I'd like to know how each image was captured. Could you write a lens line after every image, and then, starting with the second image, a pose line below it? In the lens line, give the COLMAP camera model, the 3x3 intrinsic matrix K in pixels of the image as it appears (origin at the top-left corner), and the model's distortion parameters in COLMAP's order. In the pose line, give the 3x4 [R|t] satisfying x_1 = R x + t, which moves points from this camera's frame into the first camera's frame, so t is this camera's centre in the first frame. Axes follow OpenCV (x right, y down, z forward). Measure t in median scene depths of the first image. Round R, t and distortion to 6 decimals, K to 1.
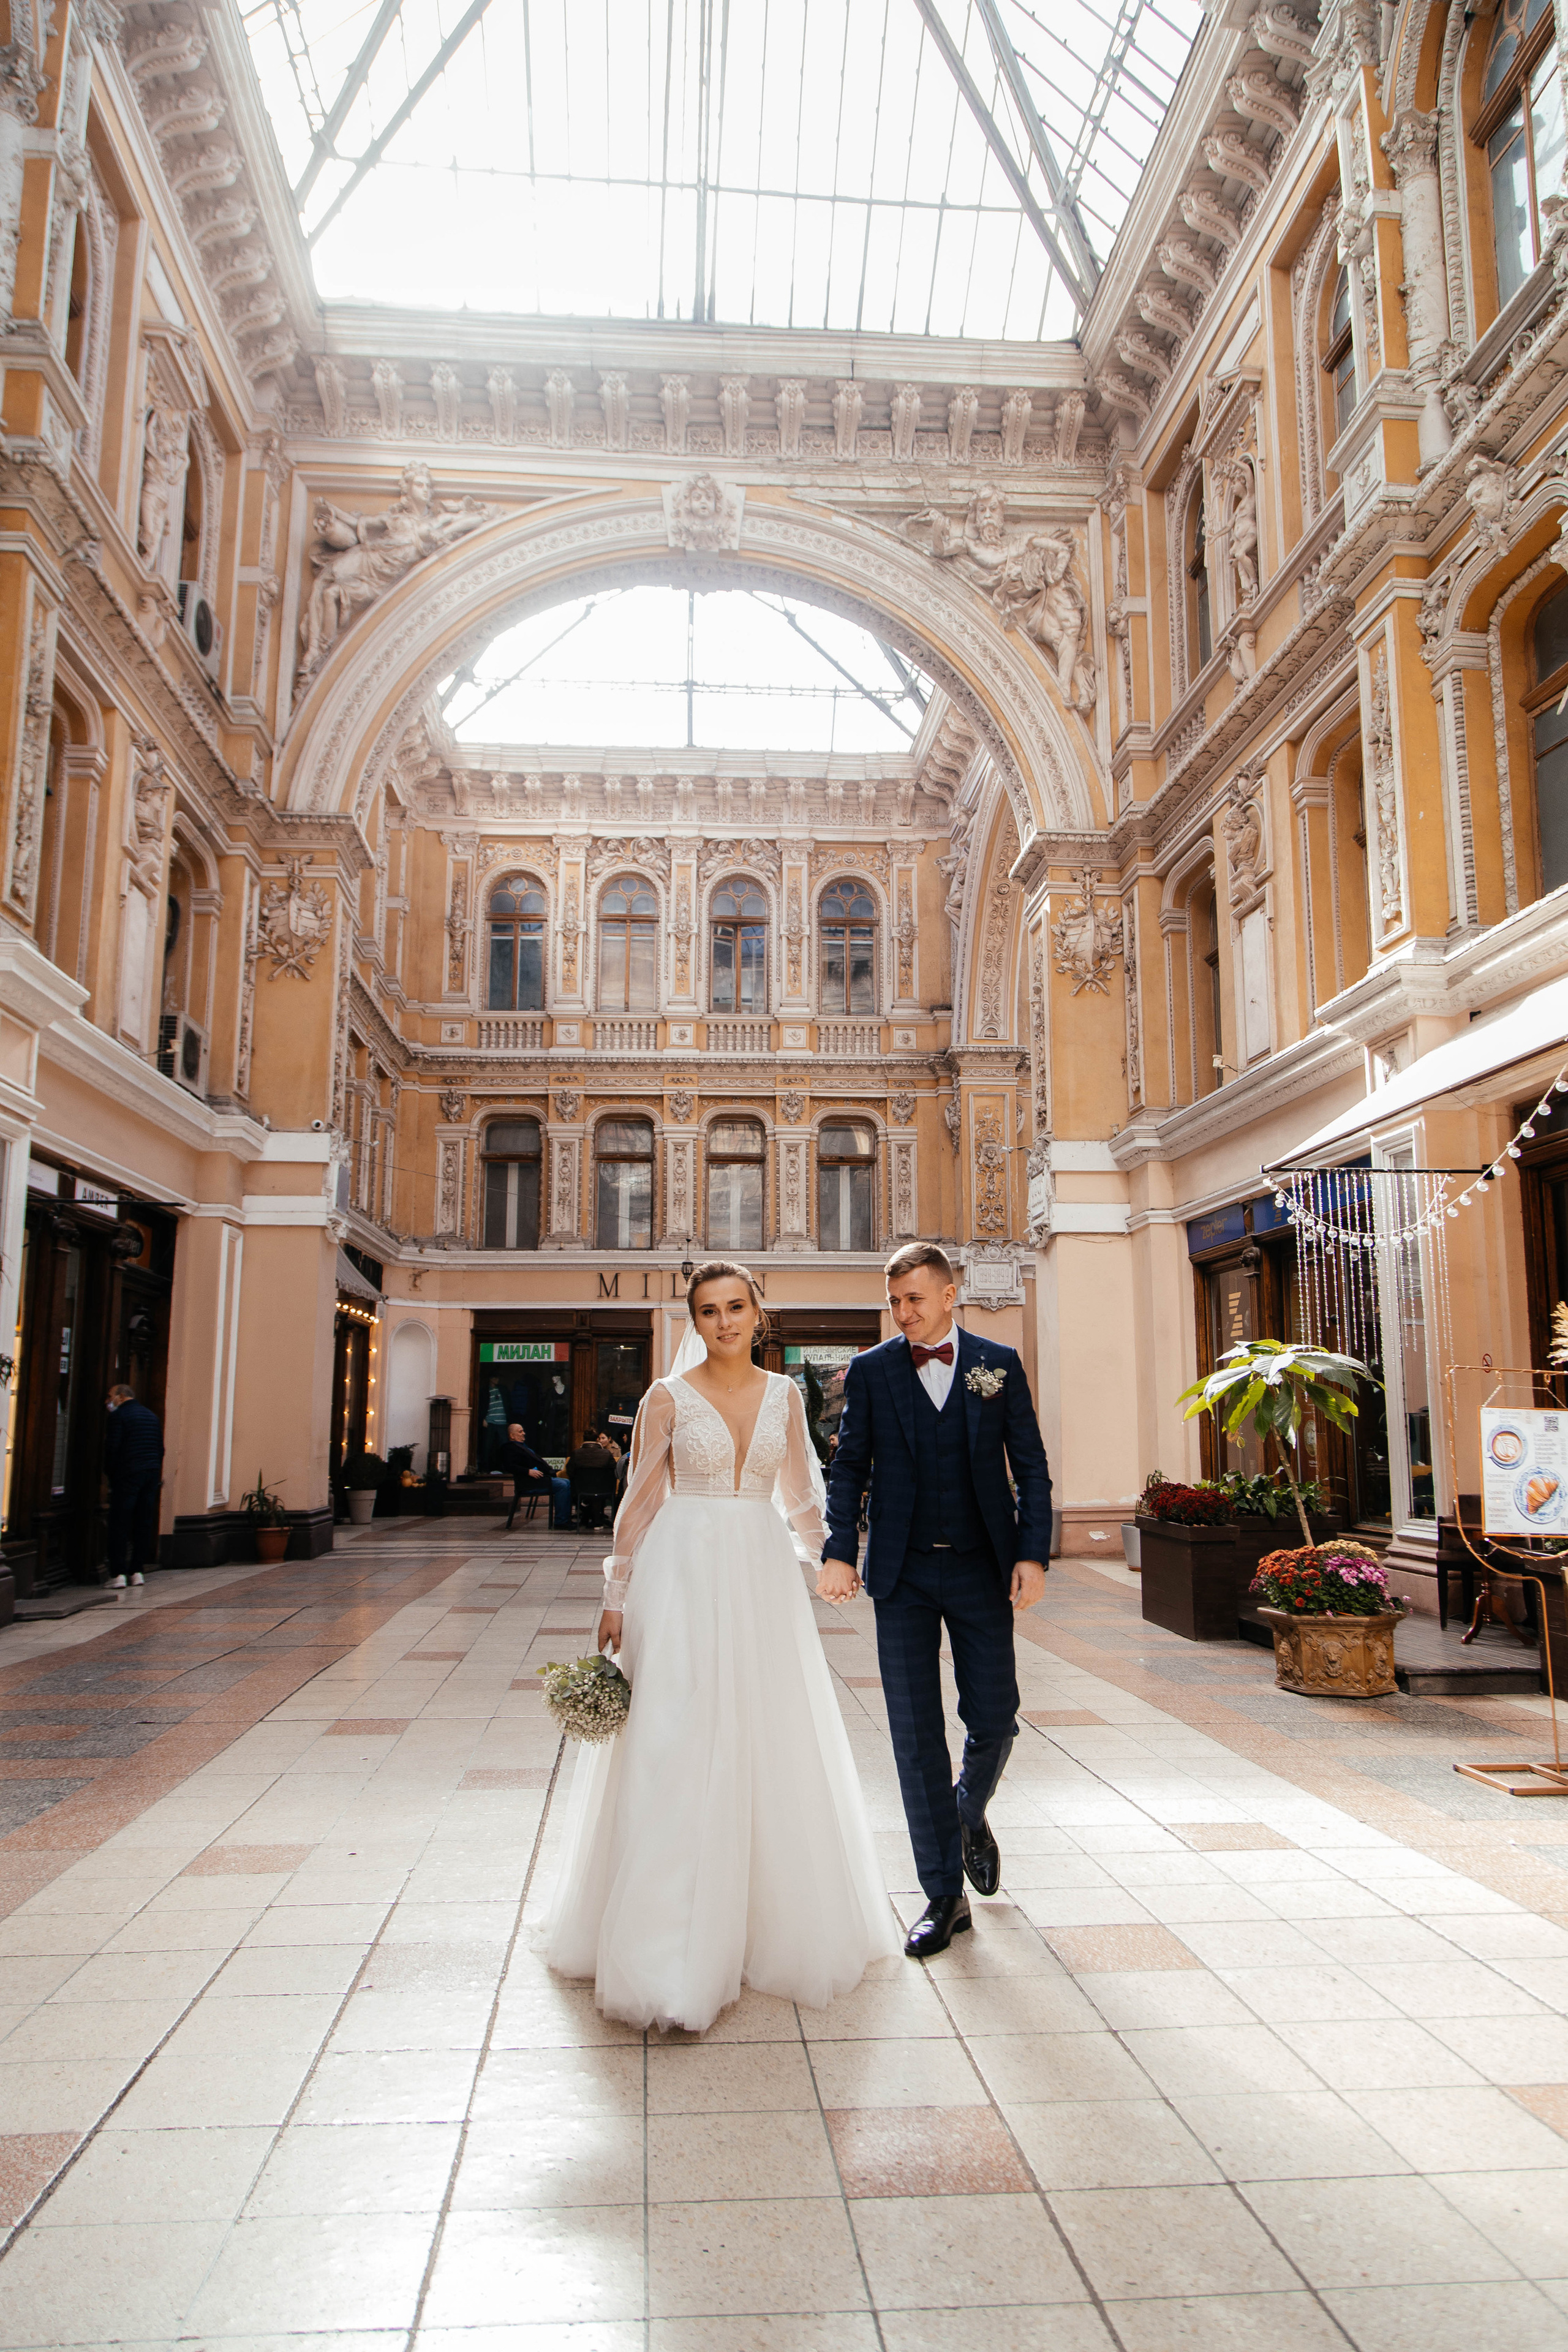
lens RADIAL K [[1603.6, 0, 787.6], [0, 1603.6, 1161.6], [0, 0, 1]] dist [-0.012904, -0.000837]
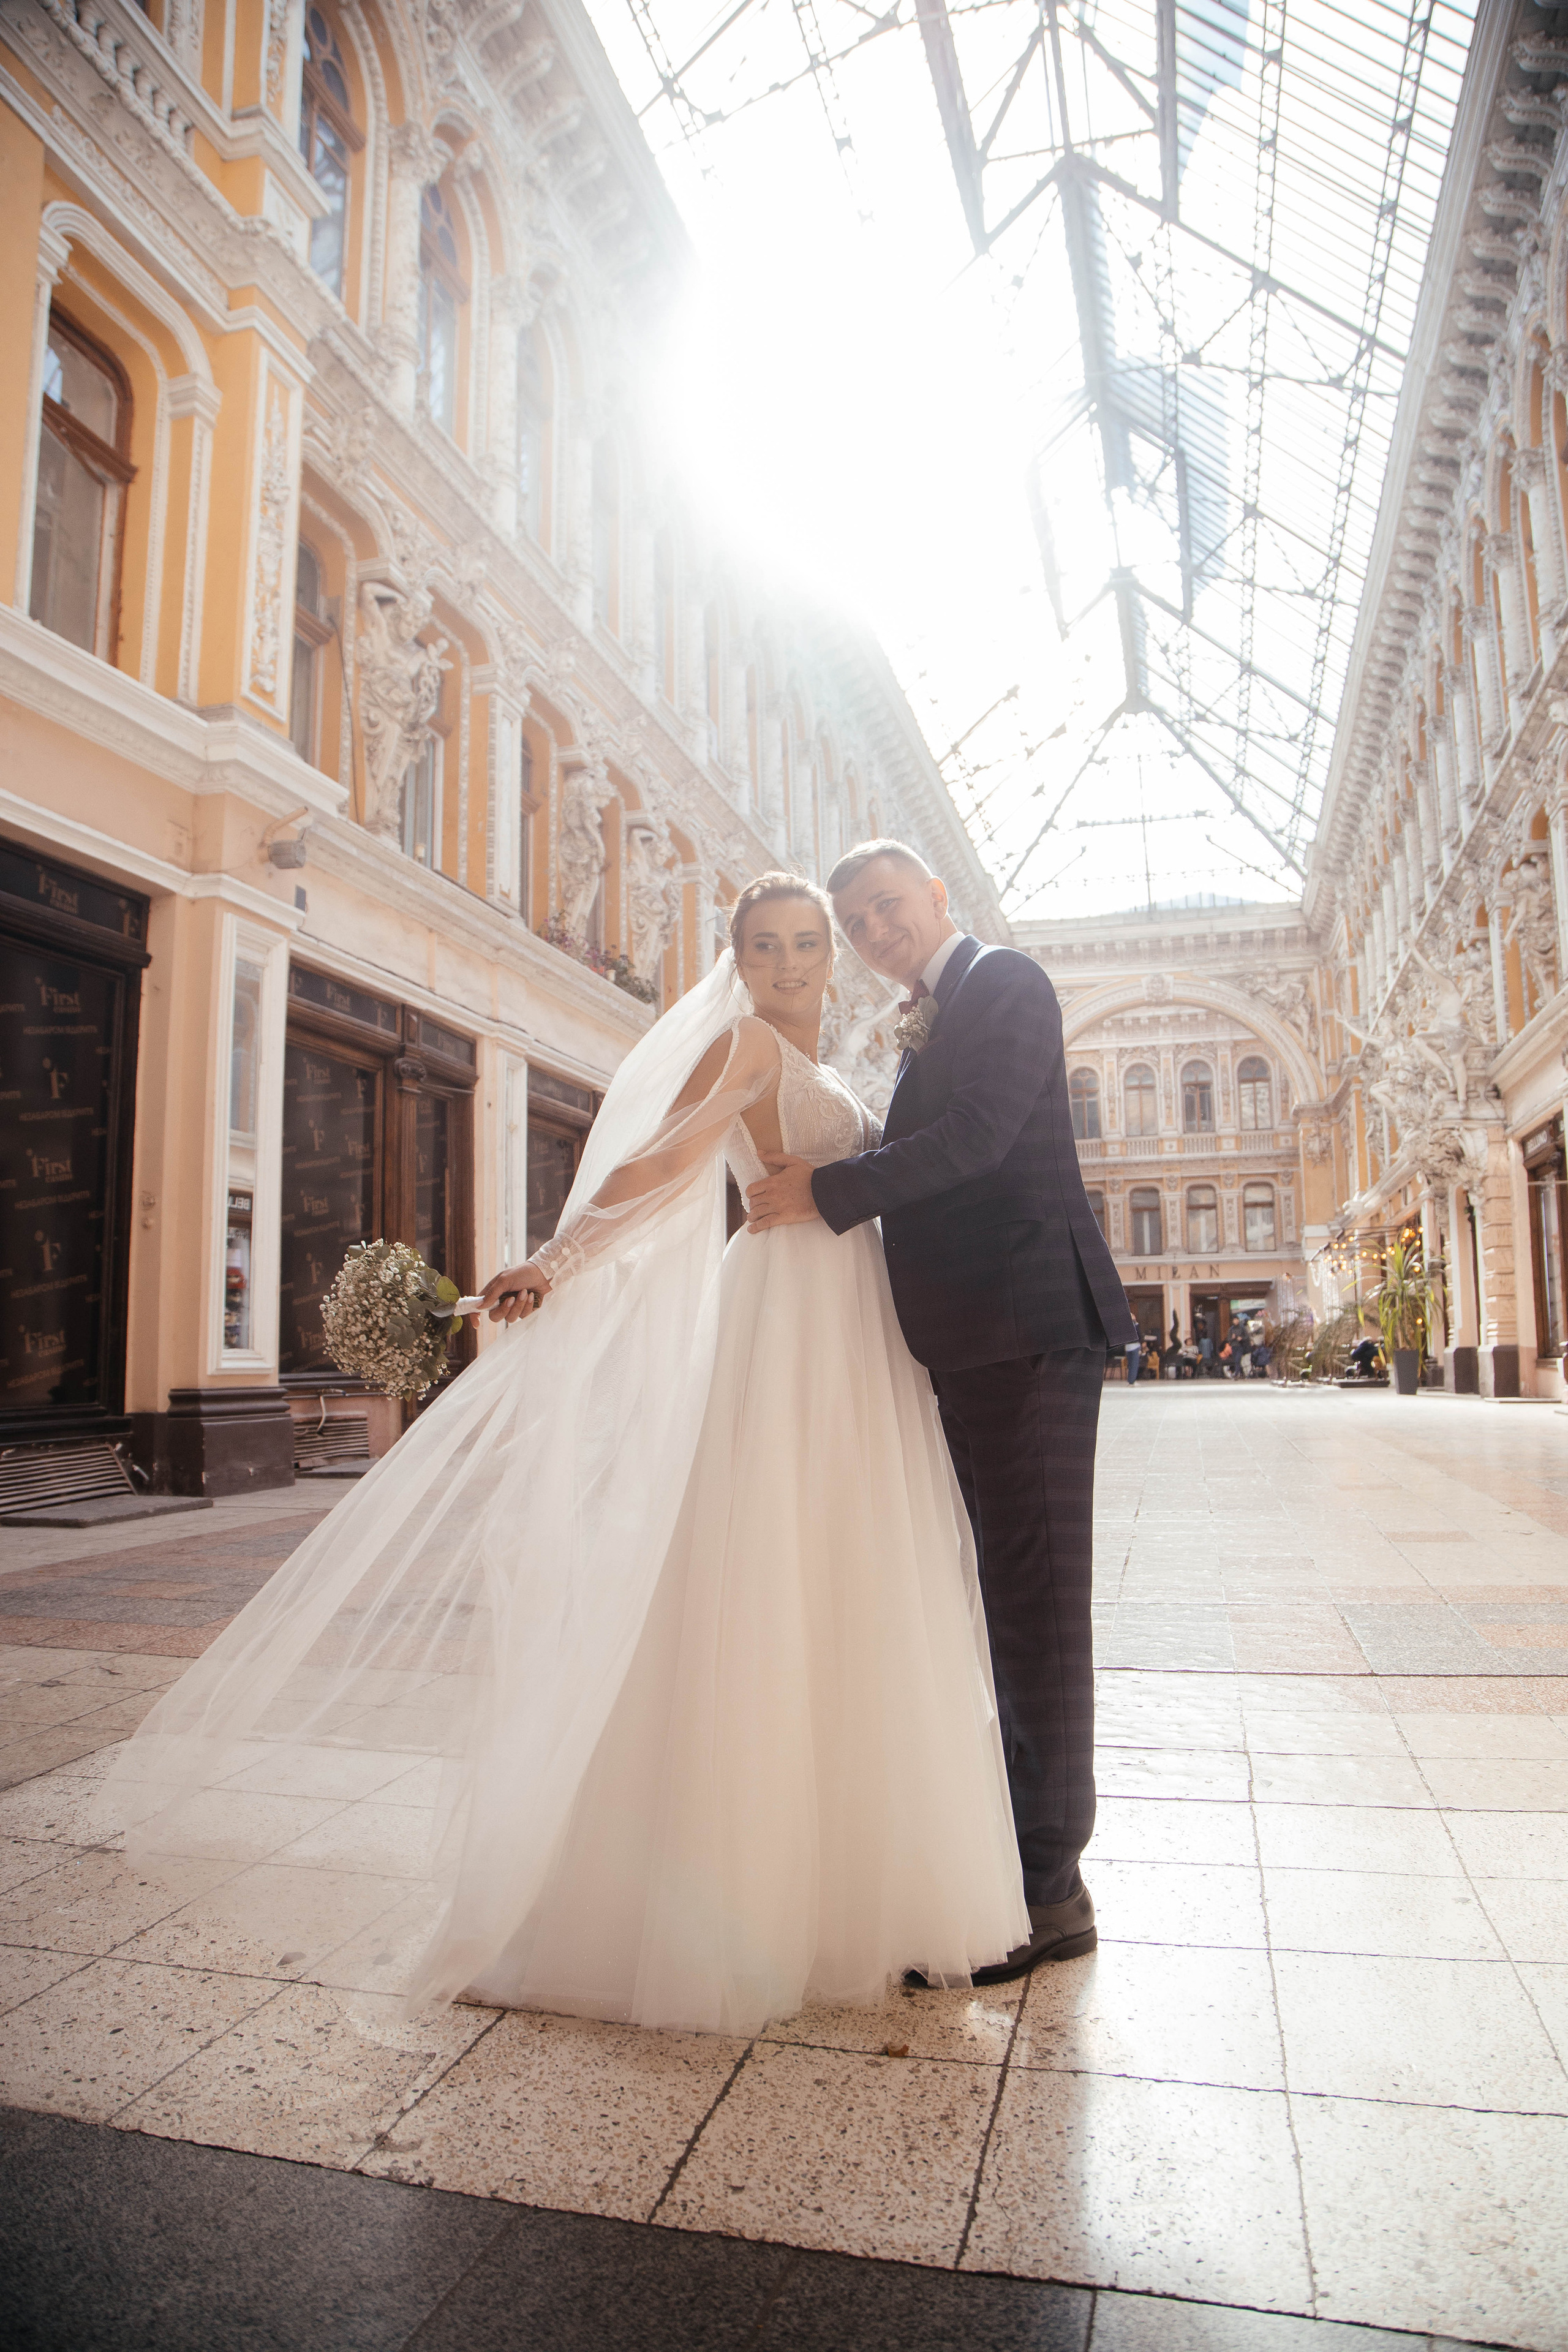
lens RADIAL K [[1603.6, 0, 807.4], [0, 1603.6, 1153.0], [0, 0, 1]] dist [-0.012904, -0.000837]
pose [[0.947611, -0.059148, -0.313901, 0.134143], [0.069069, 0.997400, 0.020569, -0.144818], [0.311868, -0.041172, 0.949233, -1.060377]]
